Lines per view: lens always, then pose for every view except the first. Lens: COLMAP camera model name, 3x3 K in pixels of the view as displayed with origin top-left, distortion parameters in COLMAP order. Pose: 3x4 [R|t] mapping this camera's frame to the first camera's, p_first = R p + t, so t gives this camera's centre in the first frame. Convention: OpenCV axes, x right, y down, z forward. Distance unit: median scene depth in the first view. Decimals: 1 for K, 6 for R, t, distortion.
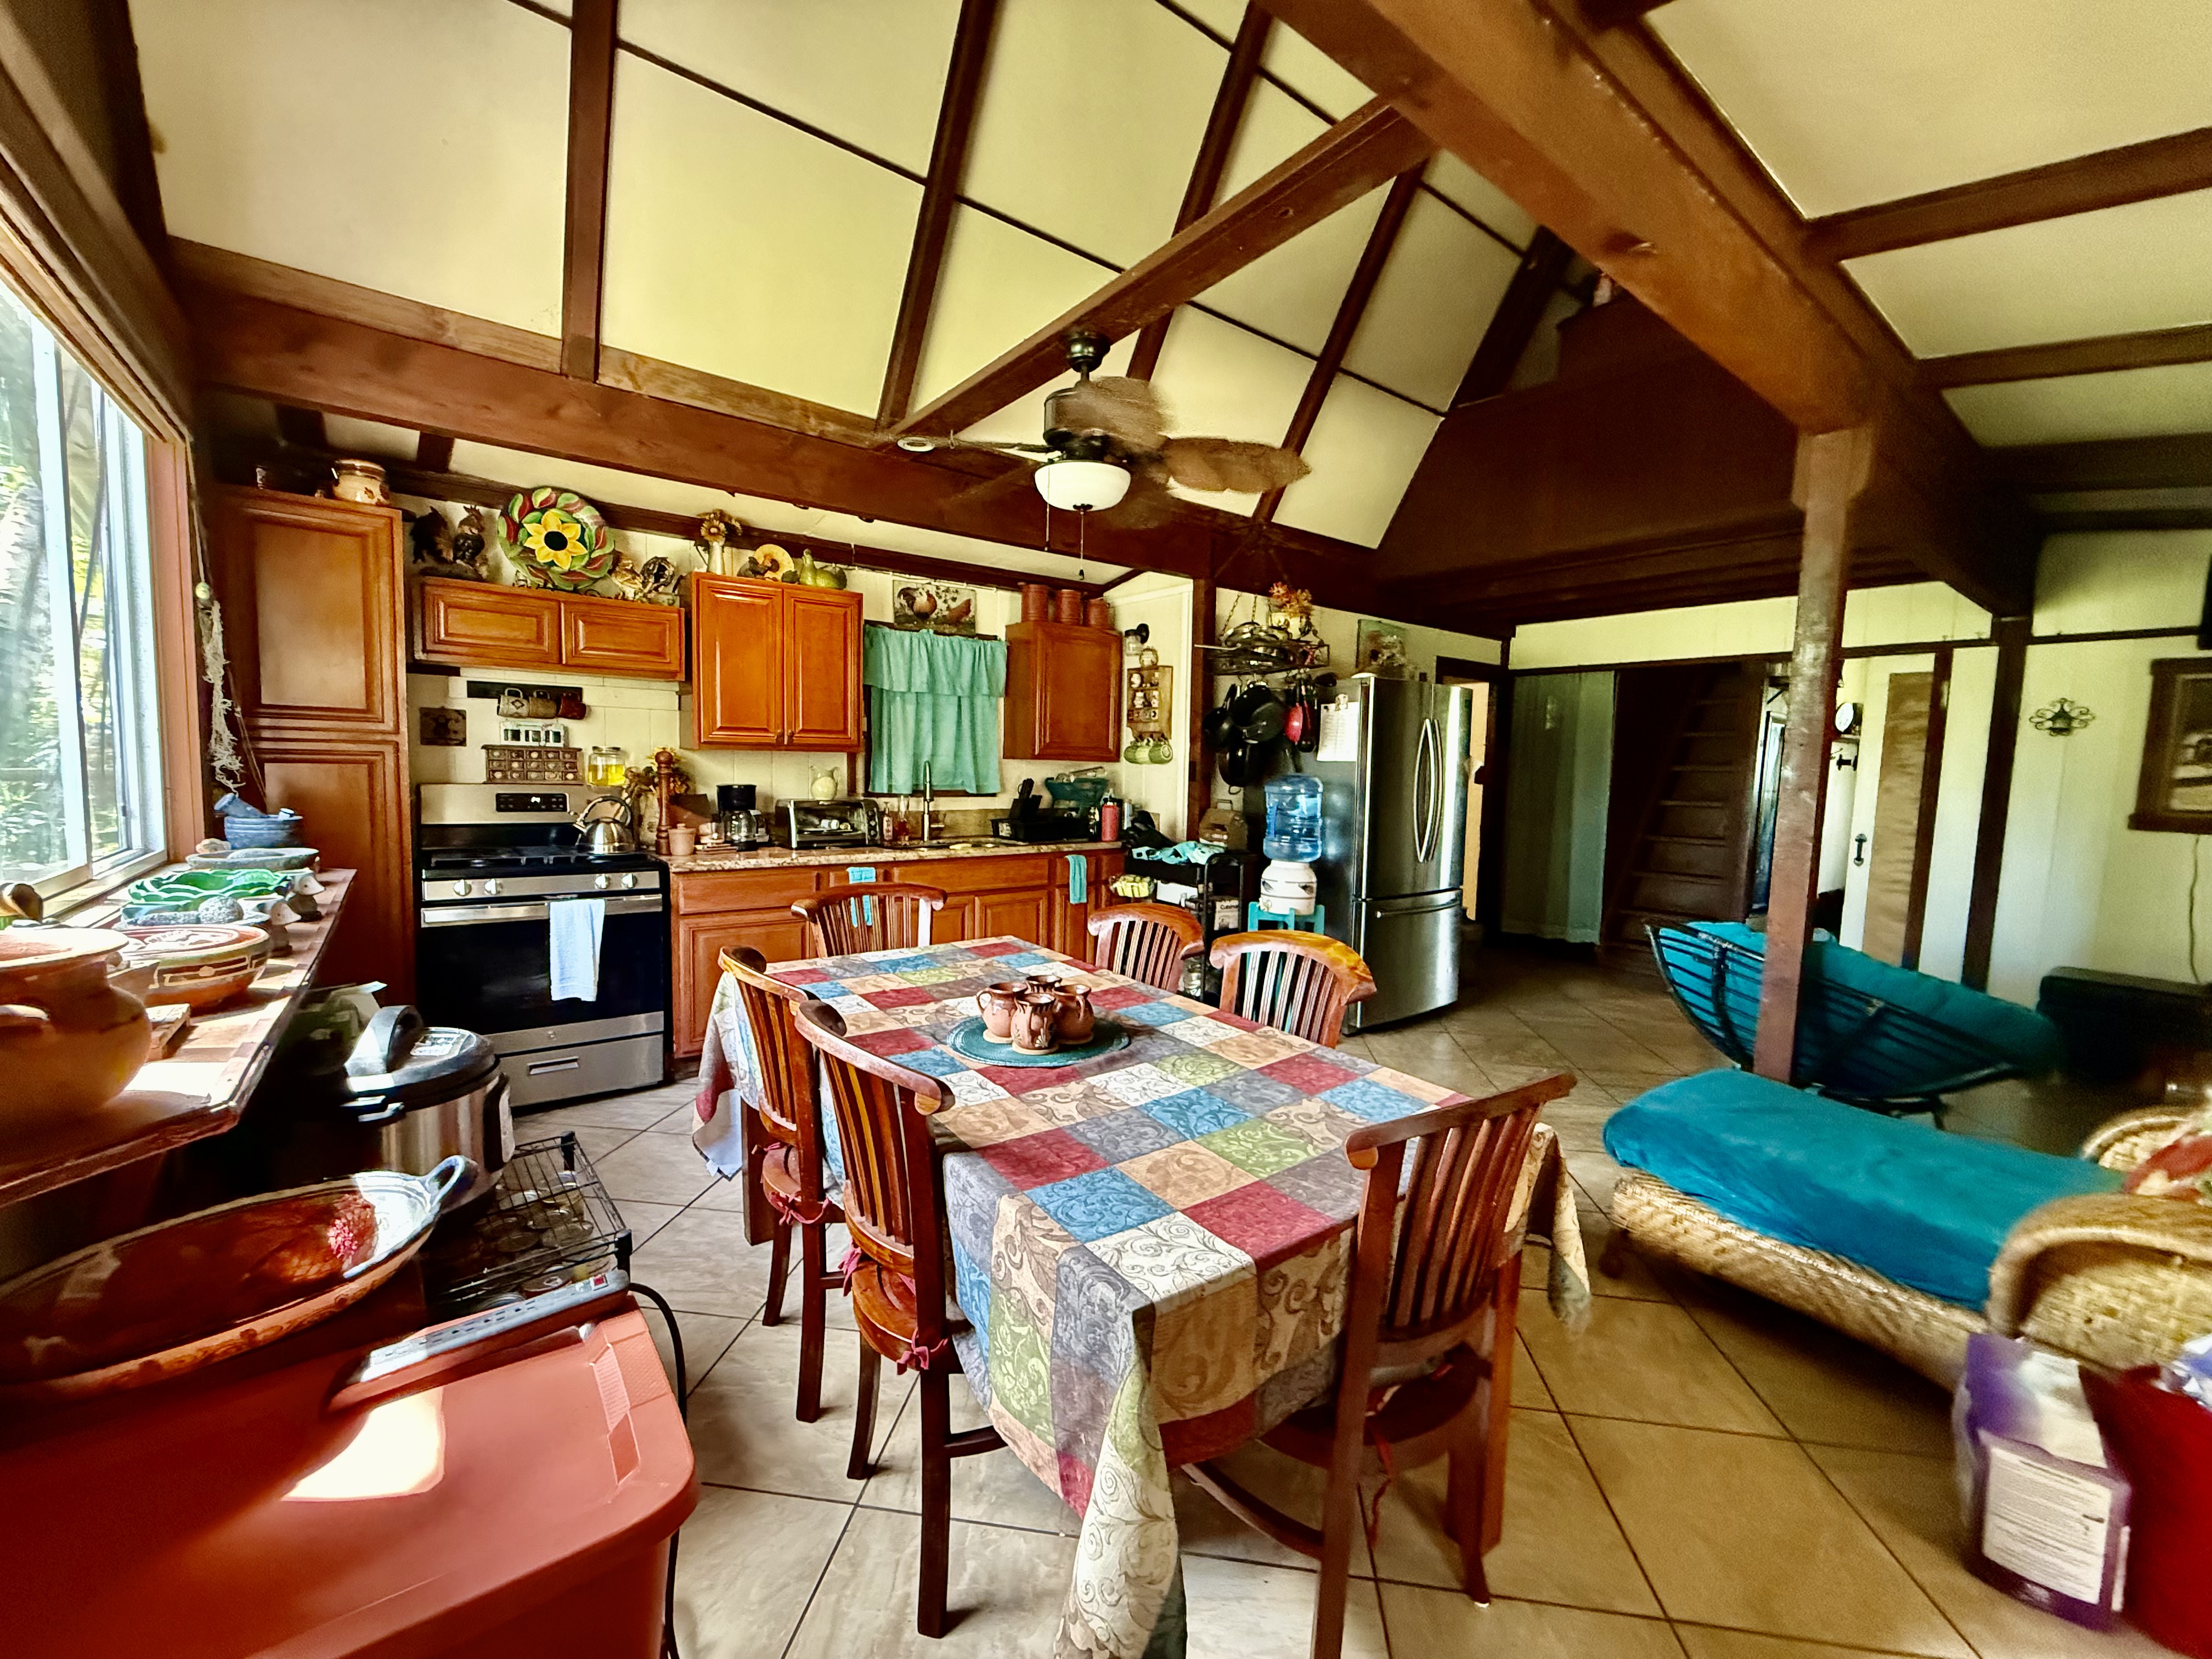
lens RADIAL K [[881.4, 0, 1094.9], [0, 881.4, 830.3], [0, 0, 1]] dist [0.006152, -0.001703]
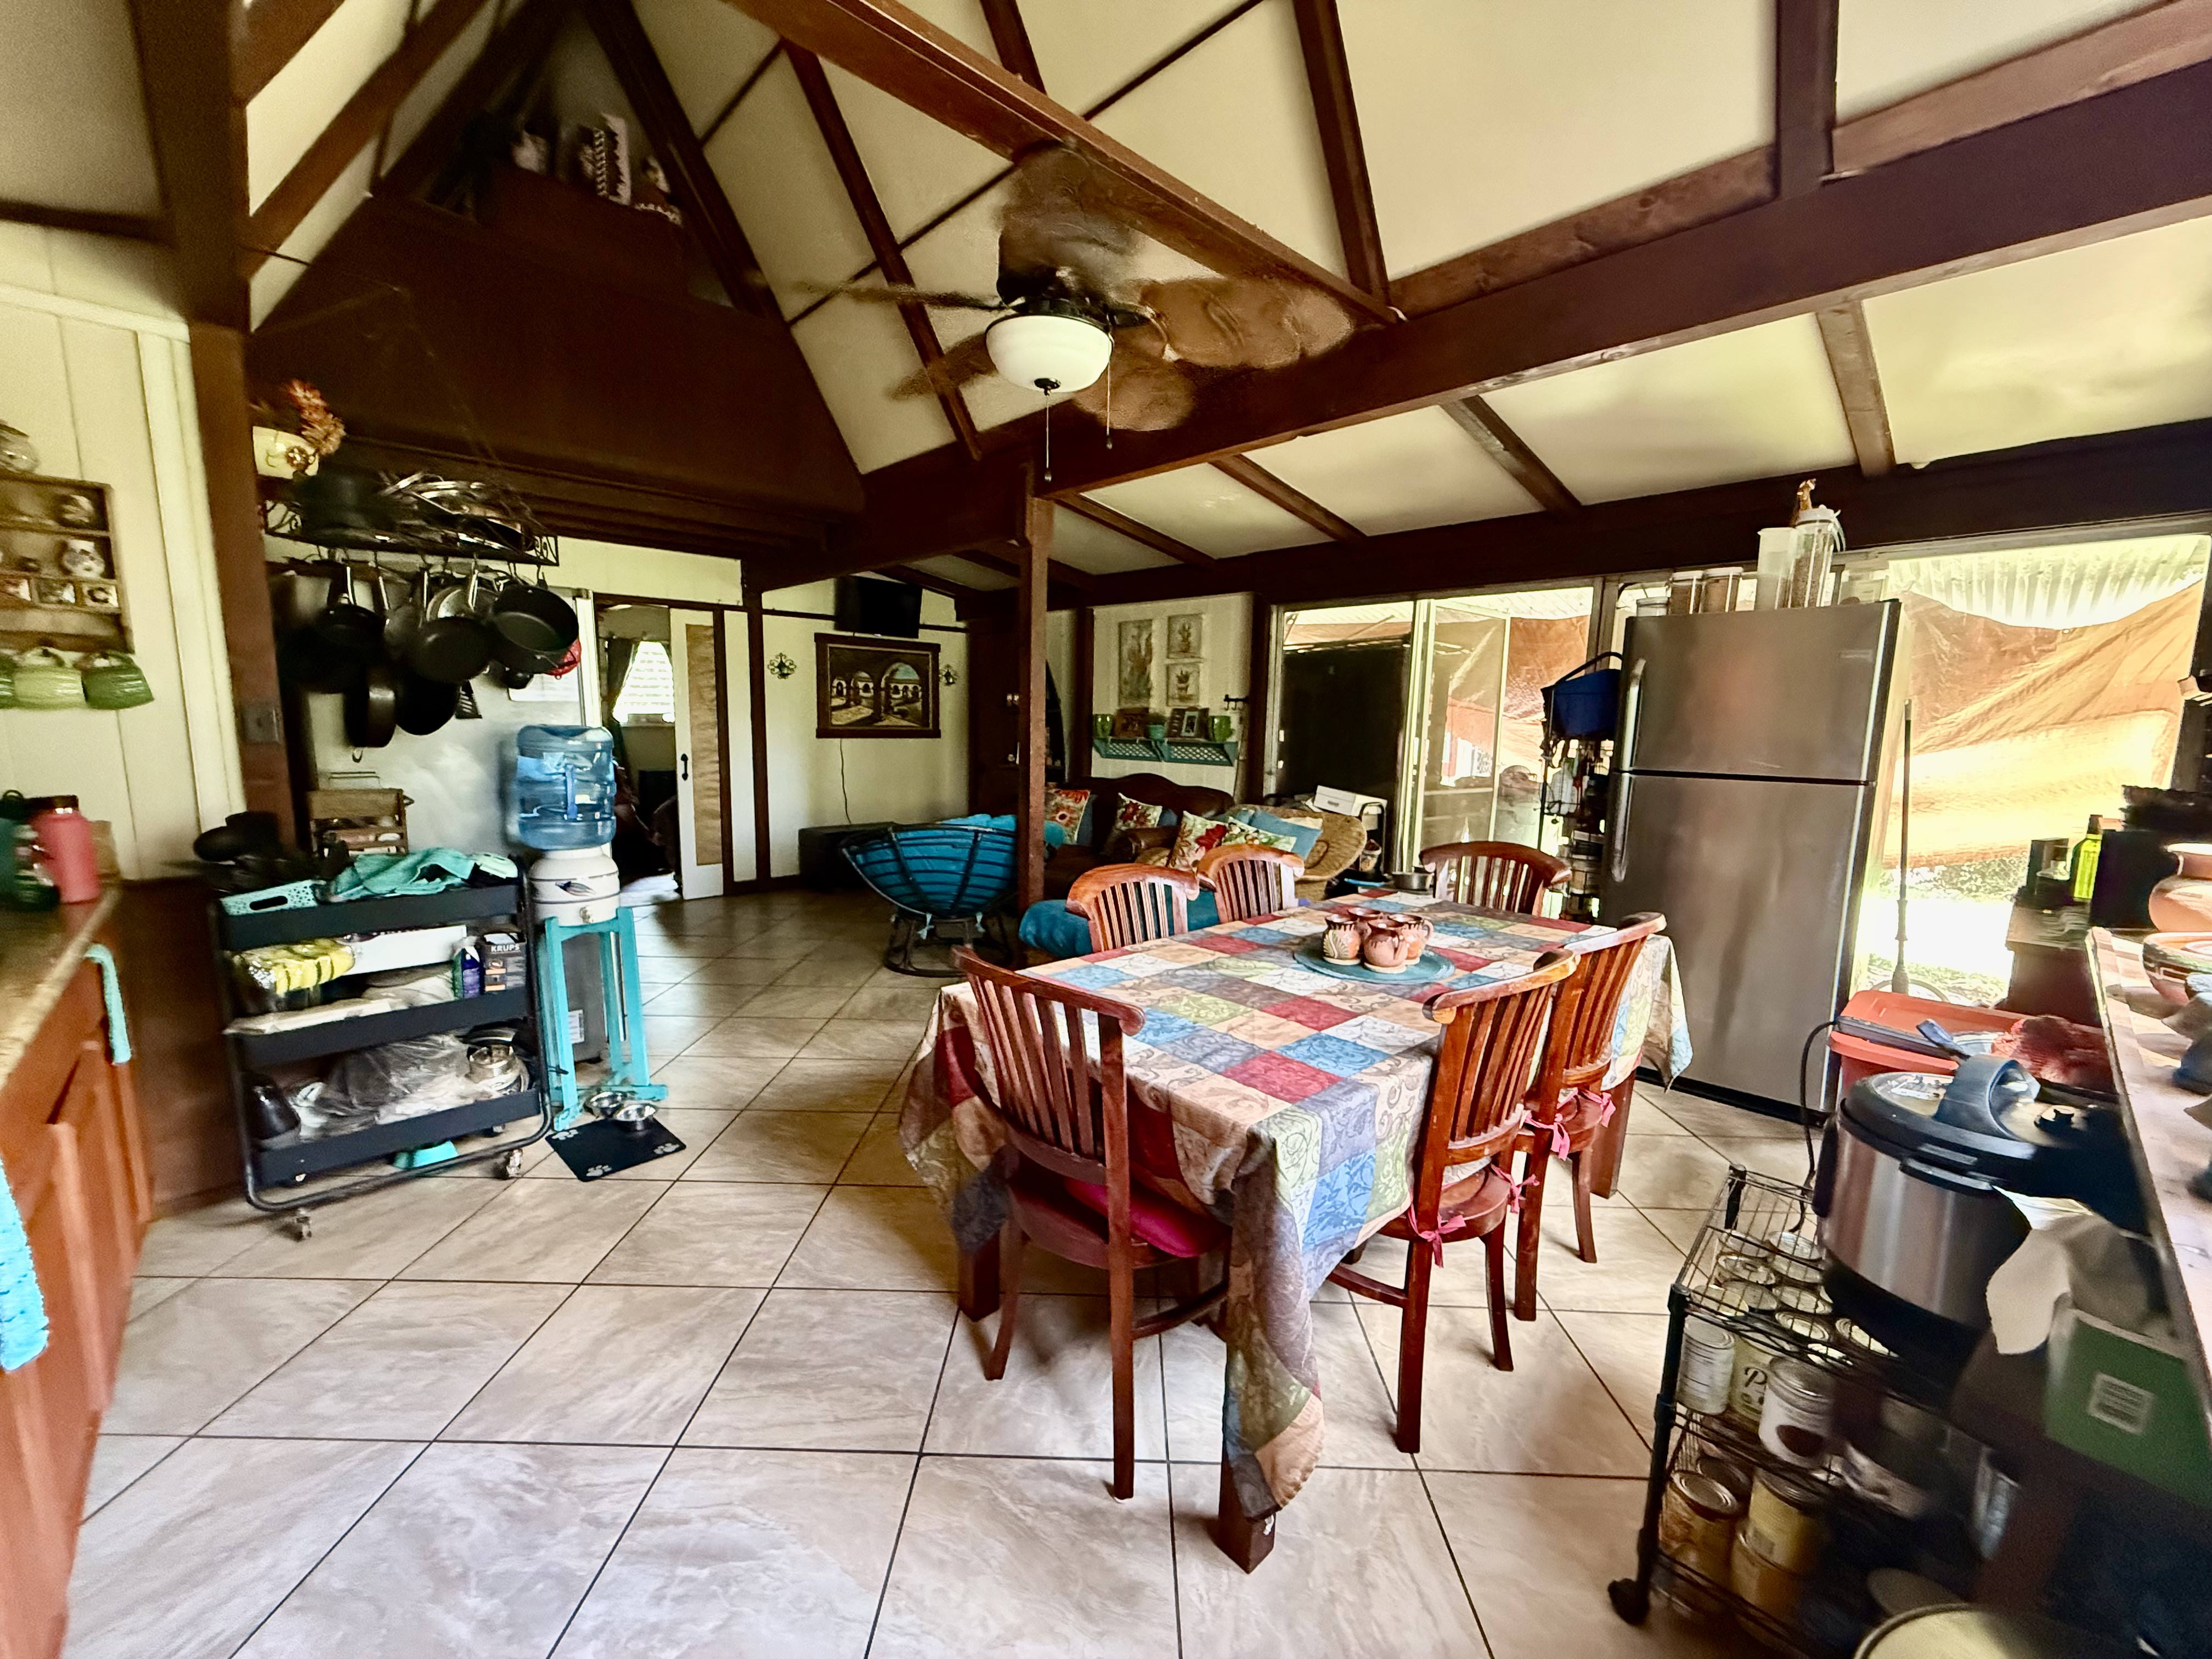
lens RADIAL K [[881.4, 0, 1109.9], [0, 881.4, 832.9], [0, 0, 1]] dist [0.006152, -0.001703]
pose [[-0.130841, -0.157464, 0.978819, -0.462100], [0.067733, 0.983579, 0.167284, -0.057659], [-0.989087, 0.088186, -0.118027, 0.605556]]
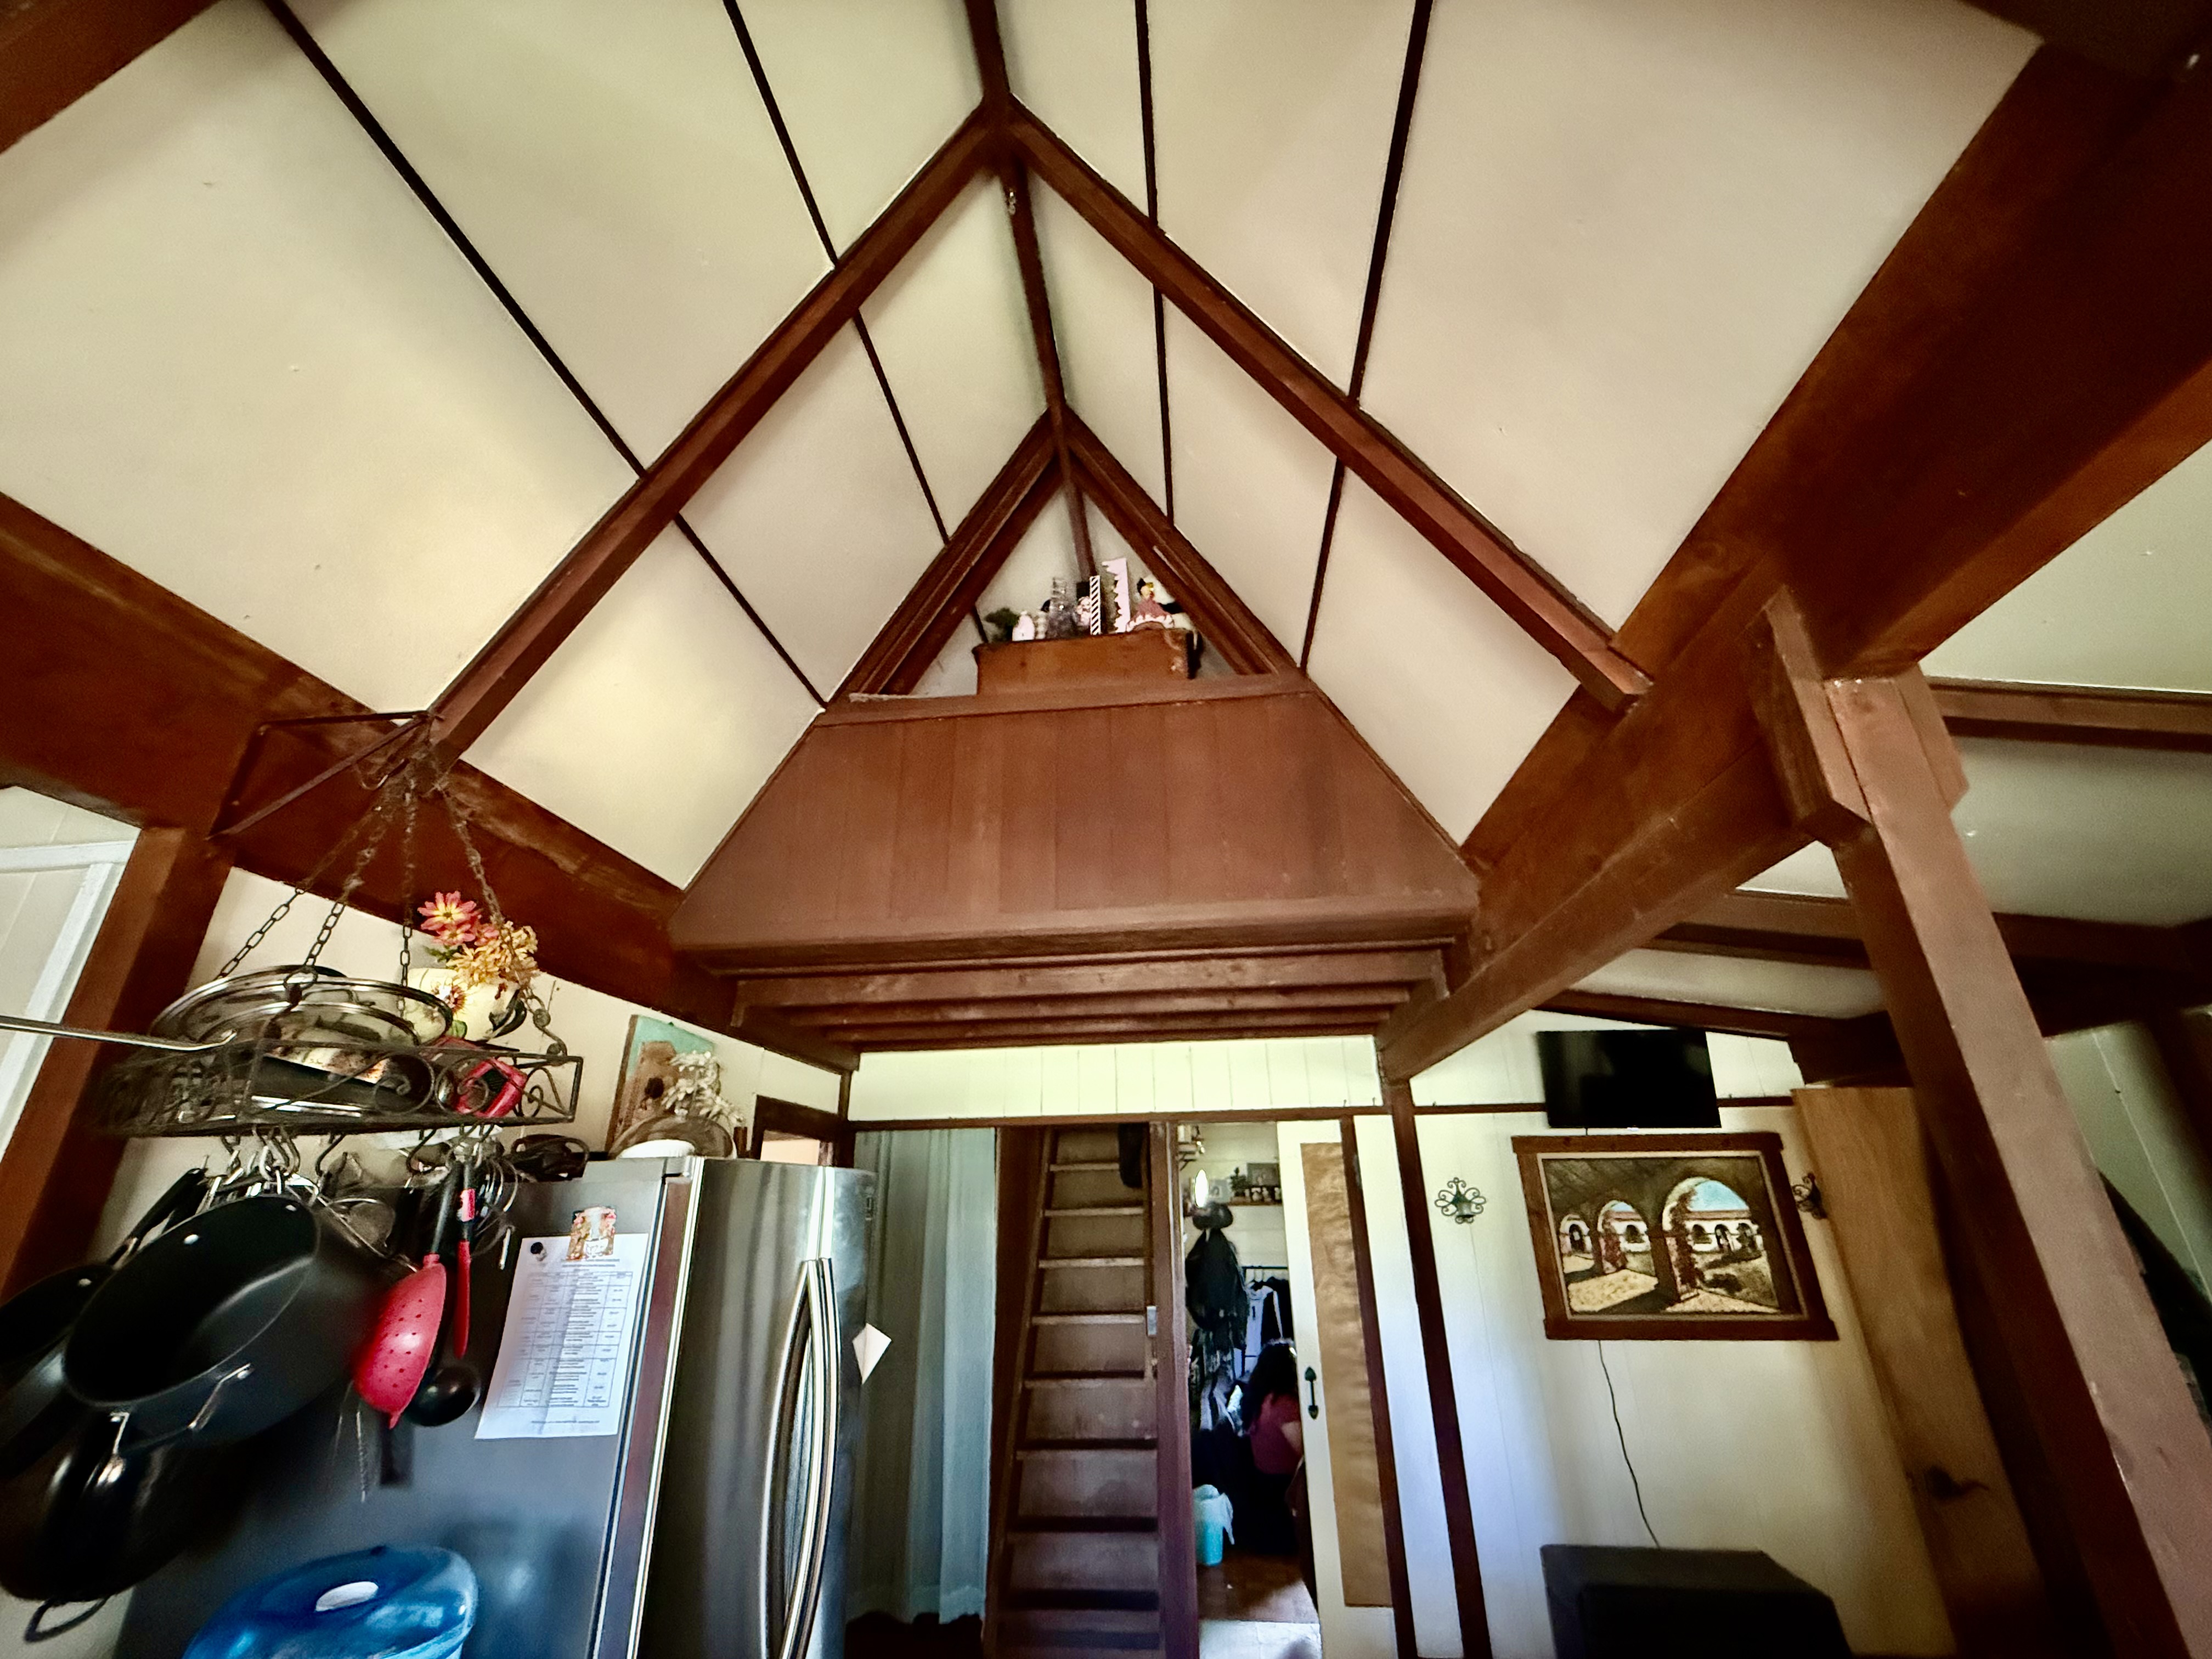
lens RADIAL K [[881.4, 0, 1102.0], [0, 881.4, 839.4], [0, 0, 1]] dist [0.006152, -0.001703]
pose [[0.681869, 0.243773, 0.689659, 0.132919], [0.096530, 0.904600, -0.415187, -0.113774], [-0.725077, 0.349675, 0.593288, 0.564721]]
